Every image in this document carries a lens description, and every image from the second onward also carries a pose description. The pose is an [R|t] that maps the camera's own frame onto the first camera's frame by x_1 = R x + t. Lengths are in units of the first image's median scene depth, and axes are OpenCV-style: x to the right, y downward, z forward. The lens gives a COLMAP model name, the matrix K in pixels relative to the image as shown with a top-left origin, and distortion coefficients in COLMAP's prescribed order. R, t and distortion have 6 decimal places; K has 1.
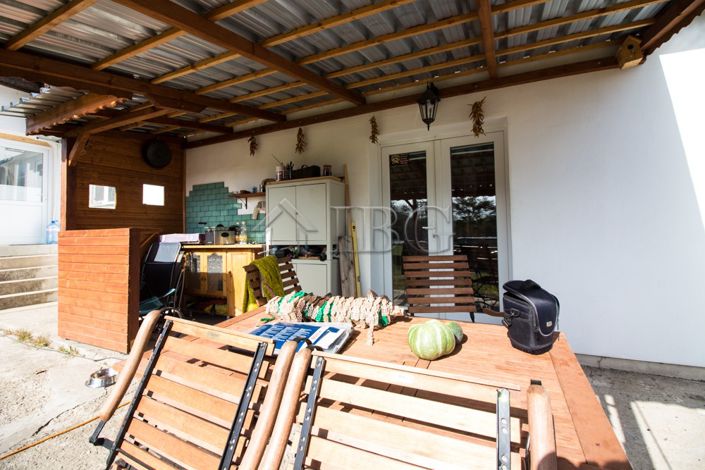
lens RADIAL K [[325.6, 0, 354.2], [0, 325.6, 226.6], [0, 0, 1]] dist [-0.000286, -0.012564]
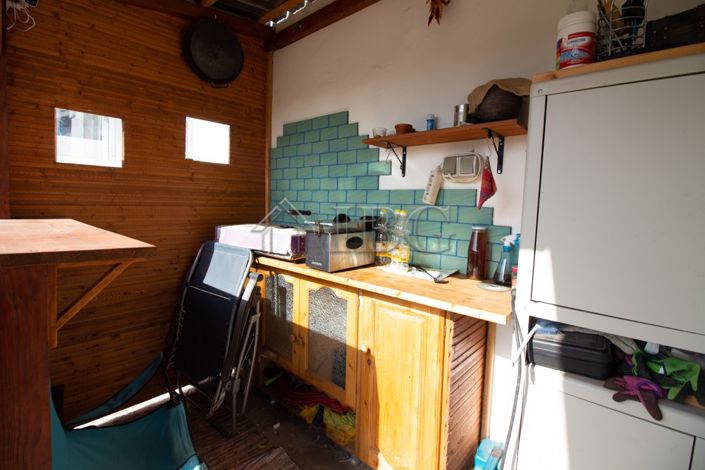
lens RADIAL K [[325.6, 0, 354.2], [0, 325.6, 226.6], [0, 0, 1]] dist [-0.000286, -0.012564]
pose [[0.963626, 0.066528, -0.258843, -0.291765], [-0.042120, 0.994222, 0.098733, -0.030158], [0.263916, -0.084239, 0.960860, 0.618107]]
